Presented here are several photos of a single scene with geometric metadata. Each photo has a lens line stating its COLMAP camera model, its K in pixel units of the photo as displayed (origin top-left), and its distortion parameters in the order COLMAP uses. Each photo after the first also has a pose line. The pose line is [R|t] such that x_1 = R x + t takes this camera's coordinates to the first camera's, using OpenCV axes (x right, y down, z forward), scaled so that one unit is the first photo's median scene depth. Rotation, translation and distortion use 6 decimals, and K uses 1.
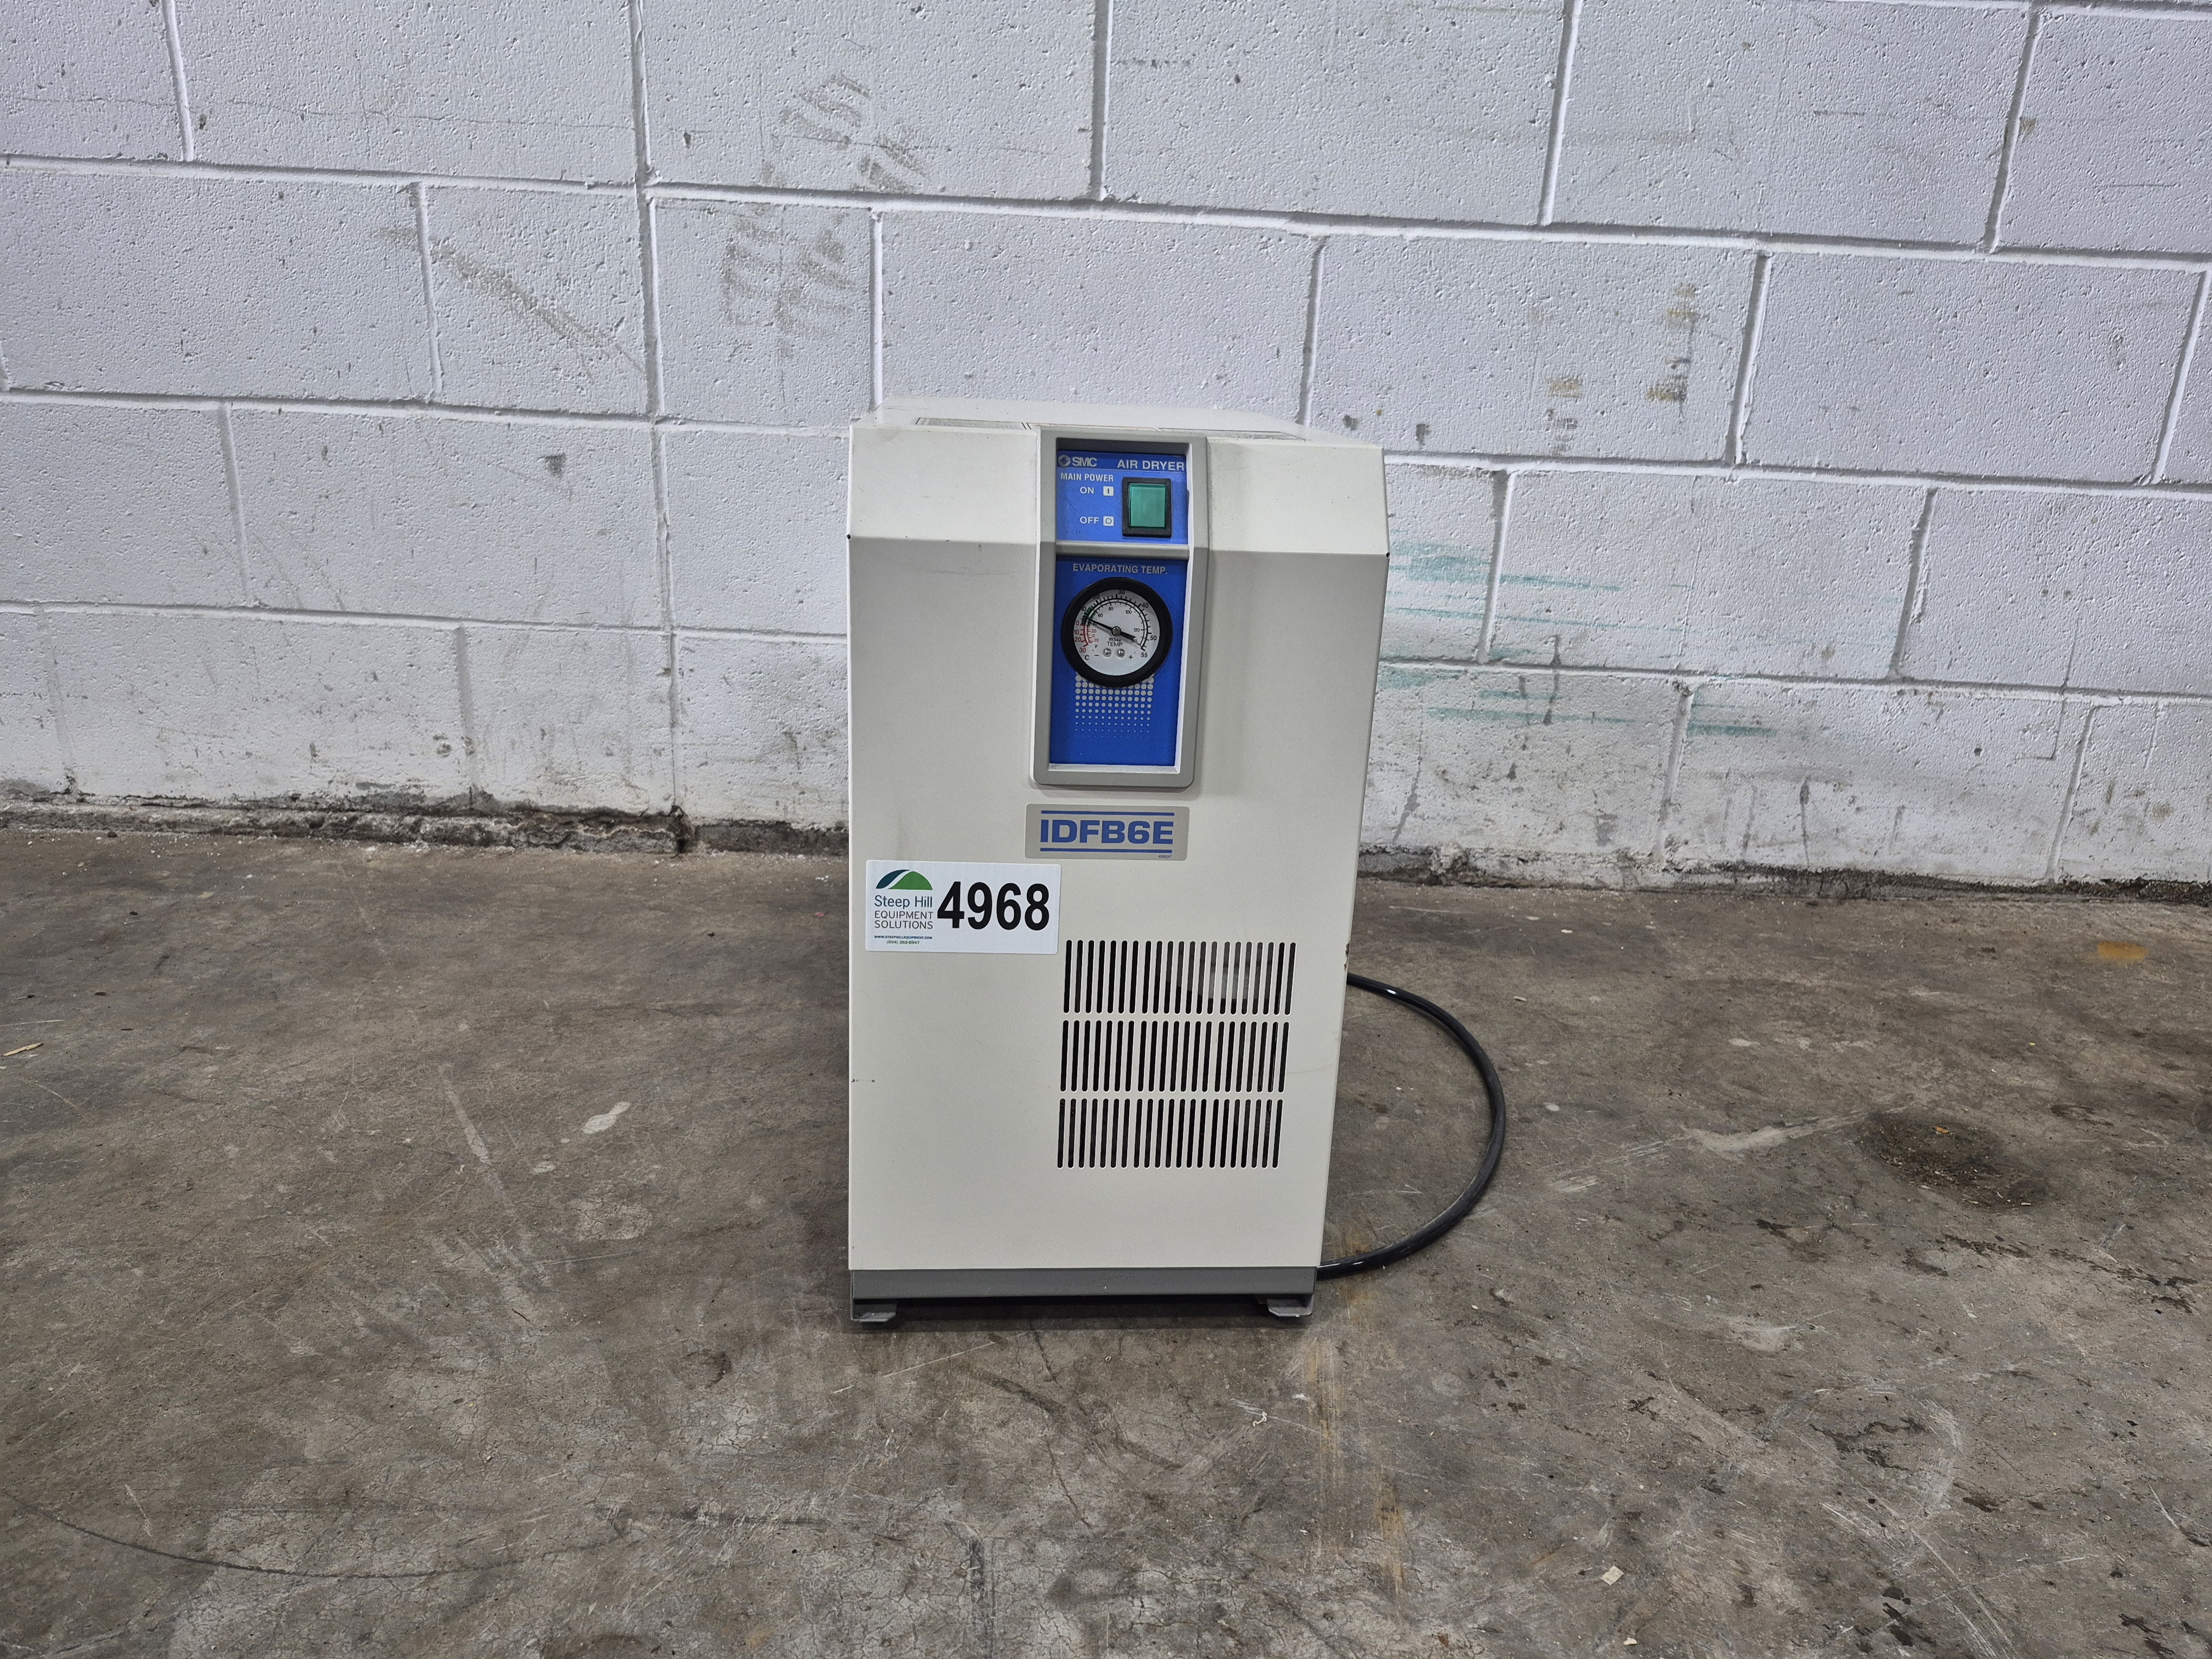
lens RADIAL K [[1586.4, 0, 1153.2], [0, 1586.4, 798.6], [0, 0, 1]] dist [0.053375, -0.067241]
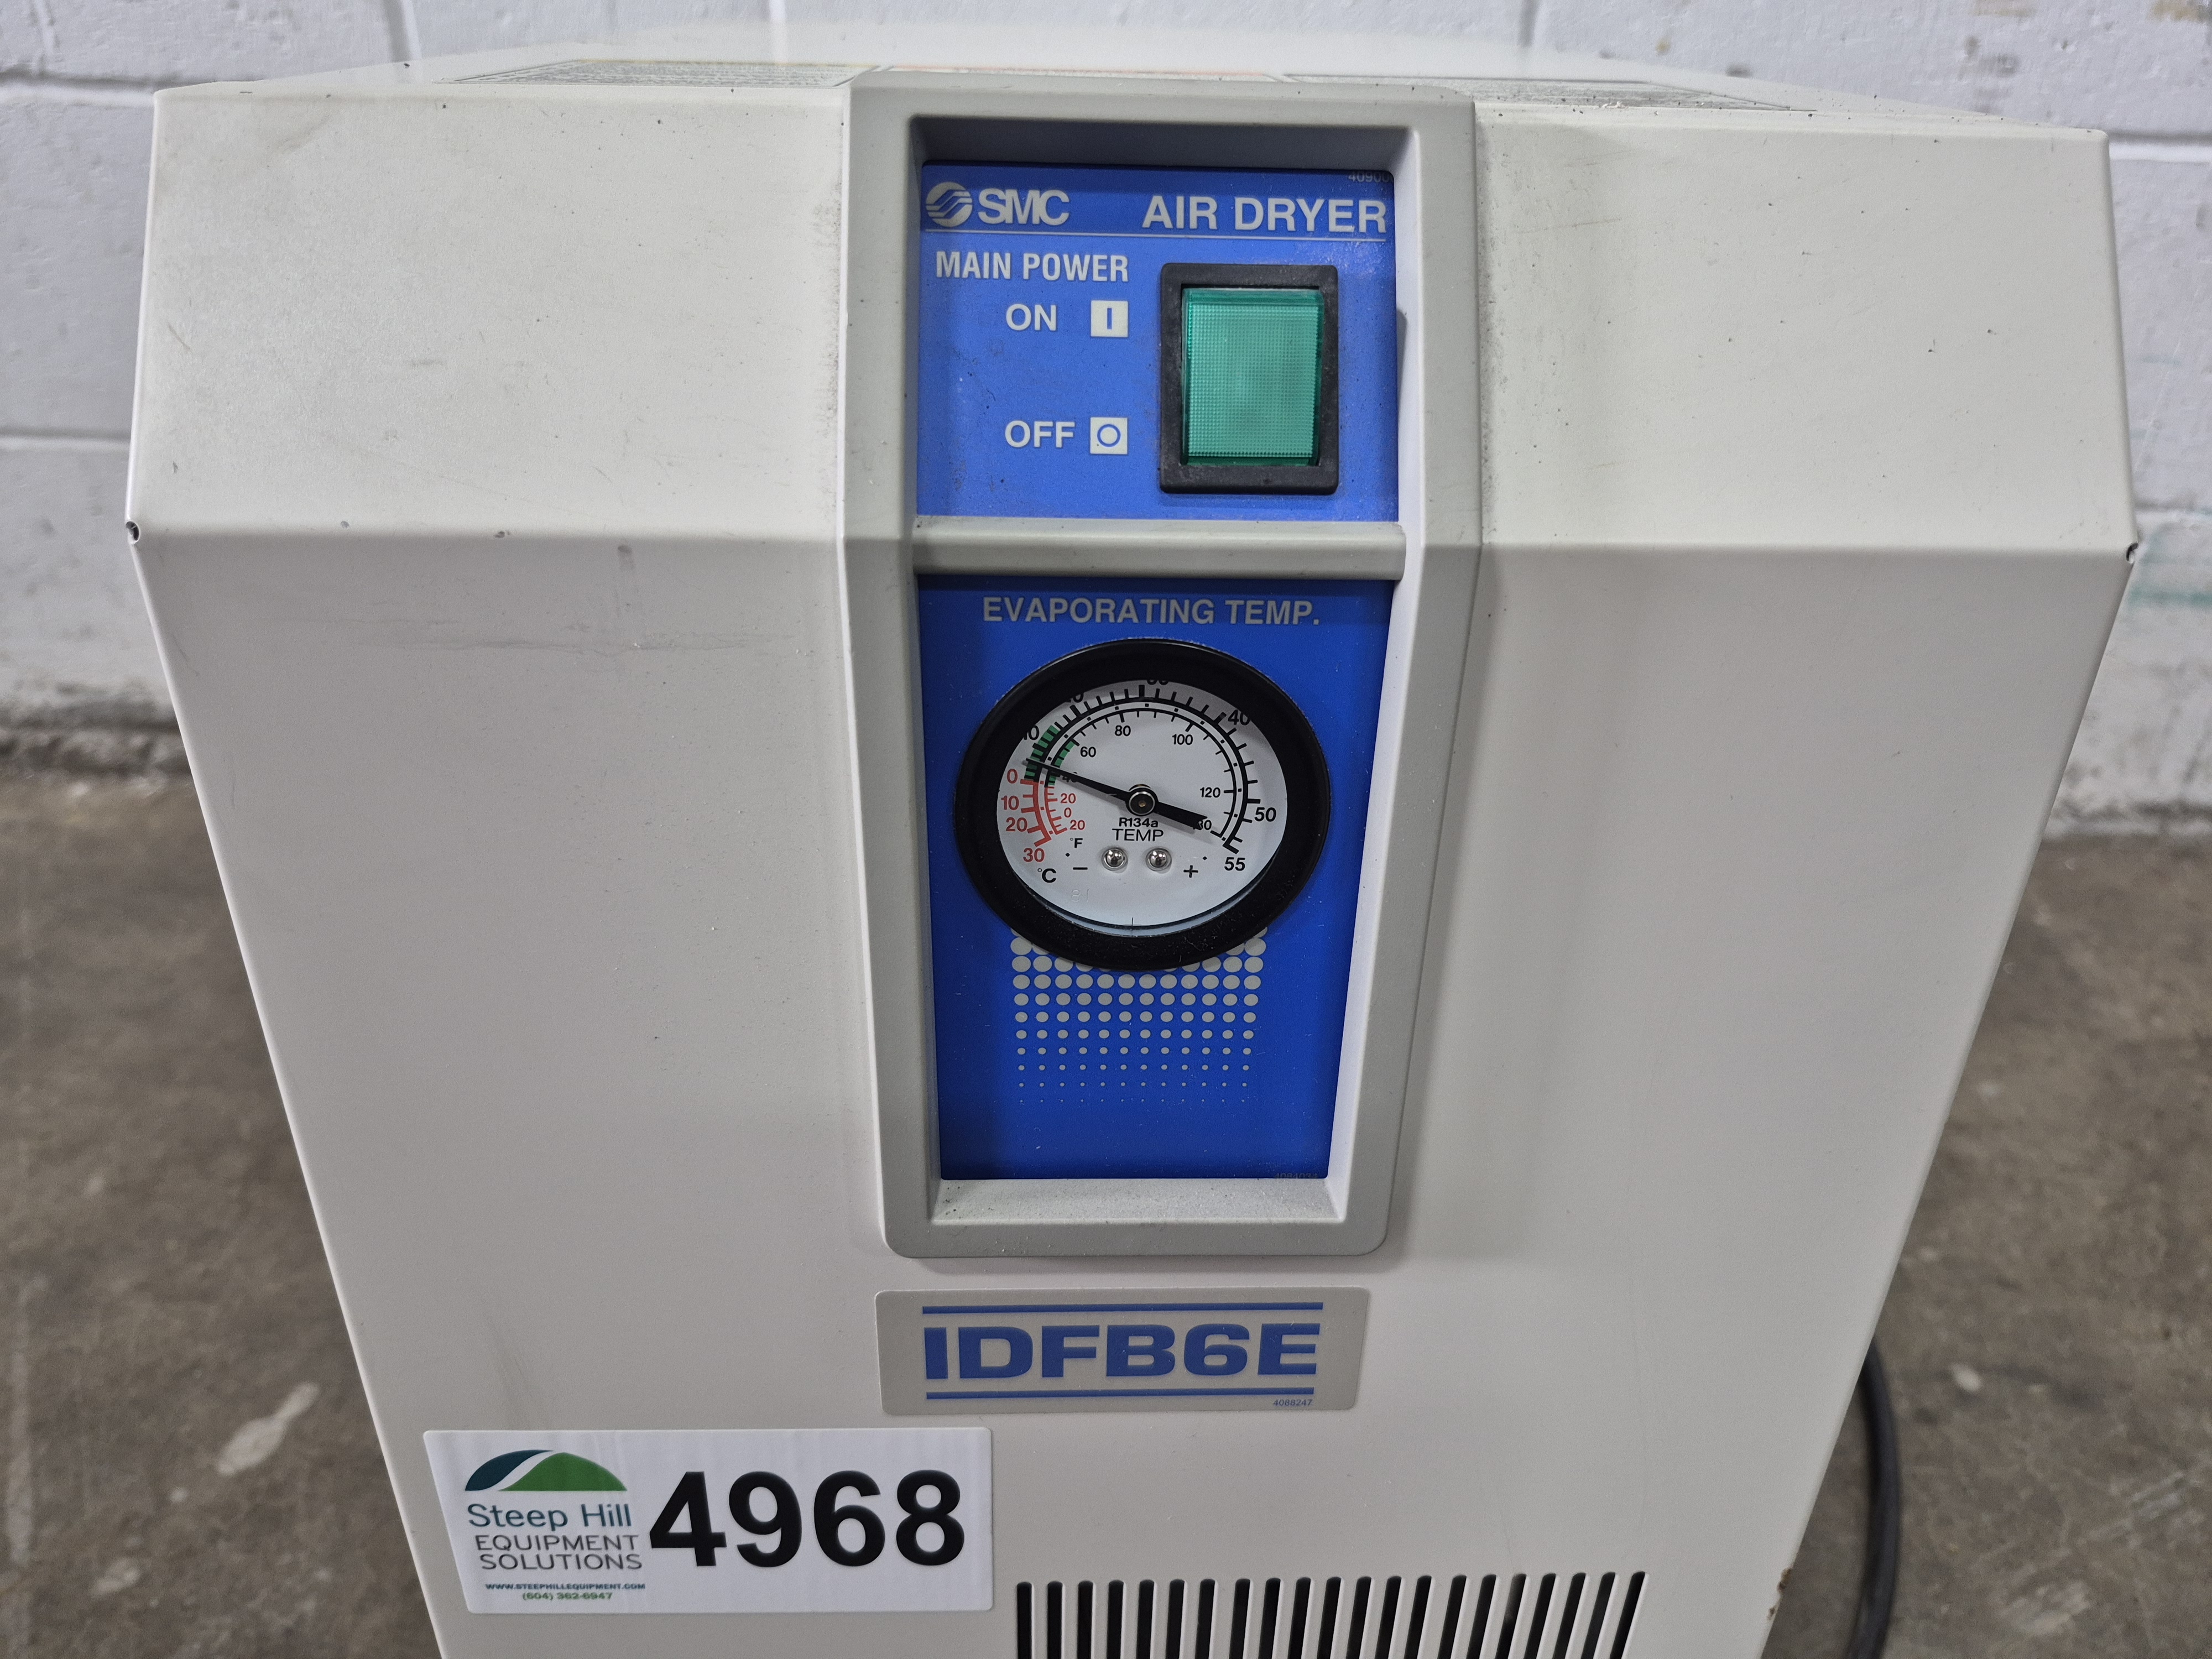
lens RADIAL K [[1586.4, 0, 1139.5], [0, 1586.4, 830.6], [0, 0, 1]] dist [0.053375, -0.067241]
pose [[0.997712, 0.010421, -0.066792, -0.003538], [0.003173, 0.979737, 0.200265, -0.155666], [0.067526, -0.200019, 0.977462, 0.685811]]
